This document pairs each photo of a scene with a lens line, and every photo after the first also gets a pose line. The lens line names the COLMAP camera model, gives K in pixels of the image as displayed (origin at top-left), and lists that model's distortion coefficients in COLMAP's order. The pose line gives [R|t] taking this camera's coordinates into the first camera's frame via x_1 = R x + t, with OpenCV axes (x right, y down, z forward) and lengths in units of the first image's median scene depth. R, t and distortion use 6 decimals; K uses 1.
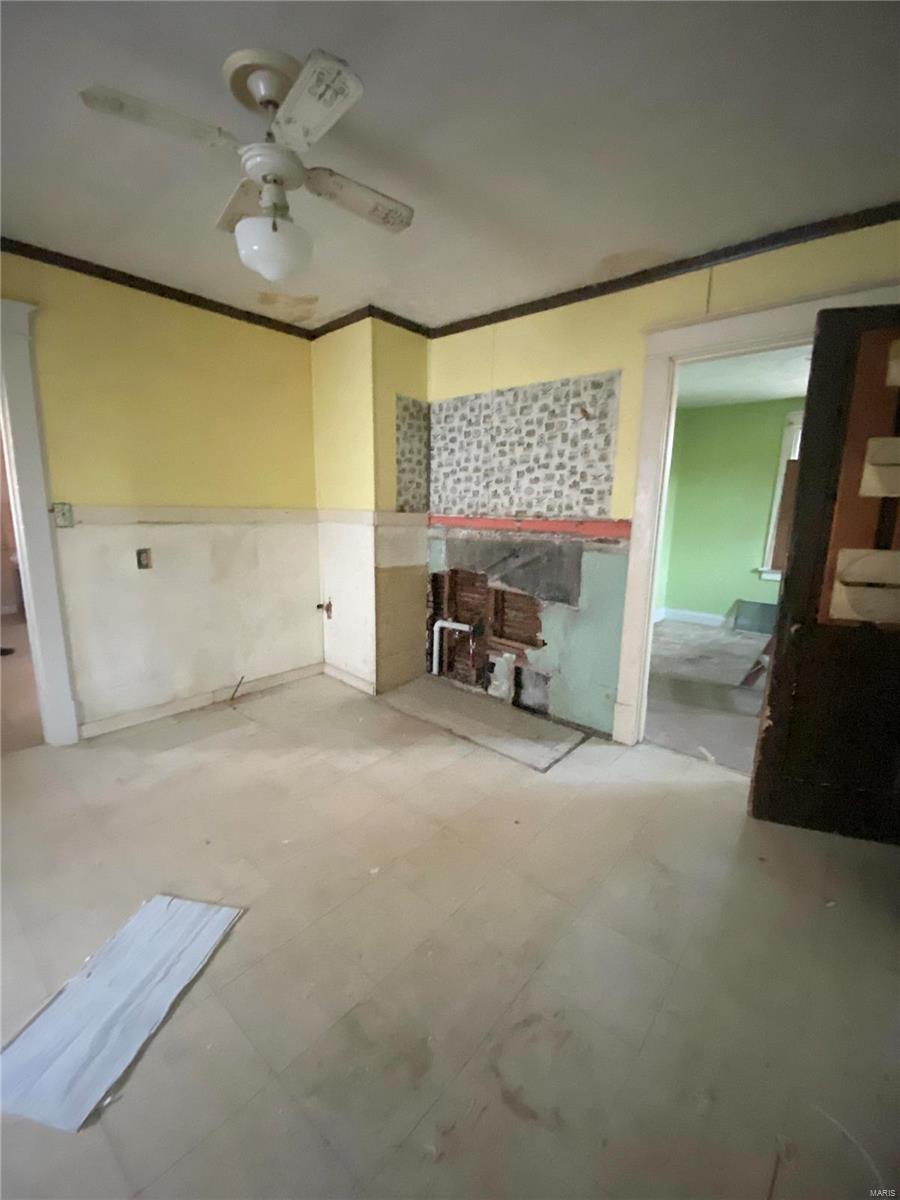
lens RADIAL K [[483.7, 0, 455.8], [0, 483.7, 607.2], [0, 0, 1]] dist [0.001674, -0.001095]
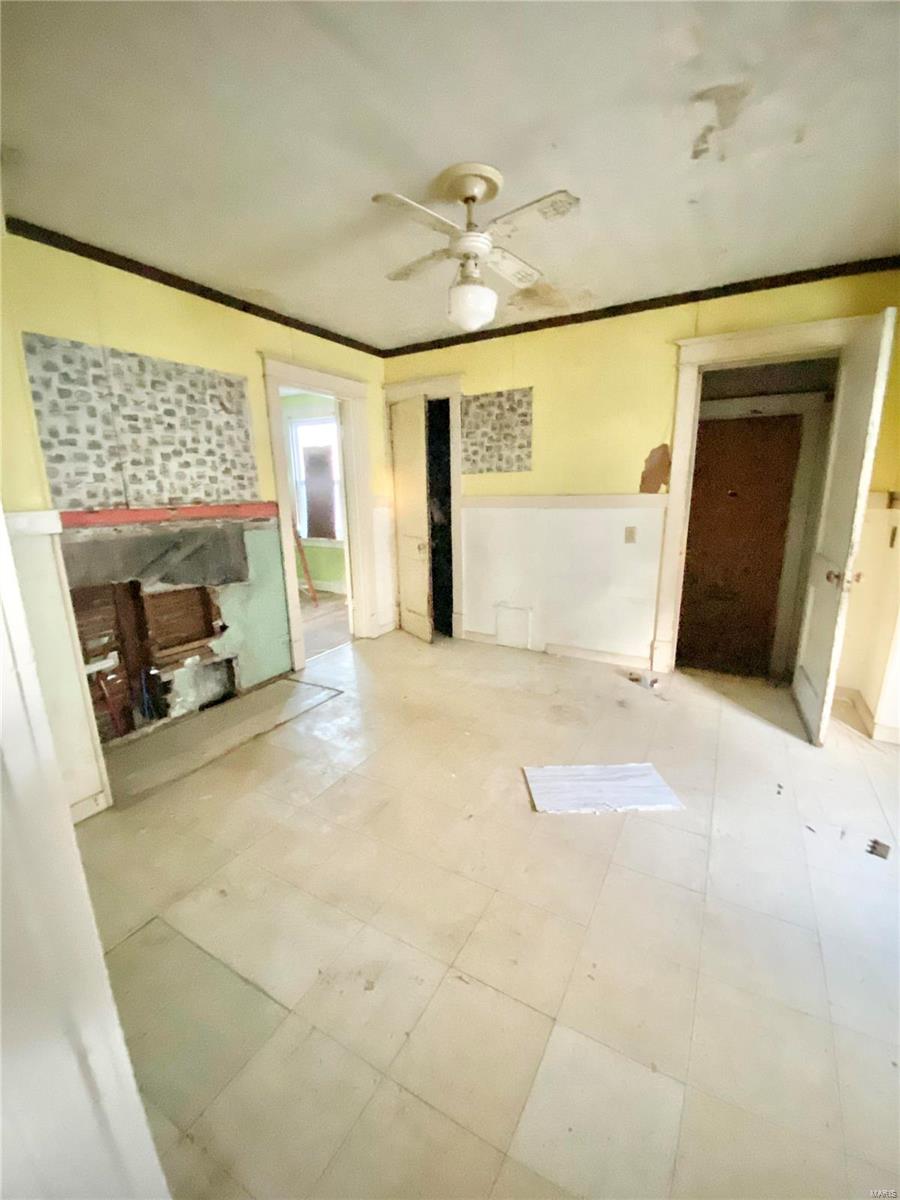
lens RADIAL K [[483.7, 0, 458.9], [0, 483.7, 596.9], [0, 0, 1]] dist [0.001674, -0.001095]
pose [[-0.185665, -0.228807, 0.955602, -0.897442], [0.213185, 0.939967, 0.266484, -0.157526], [-0.959208, 0.253197, -0.125741, 0.671270]]
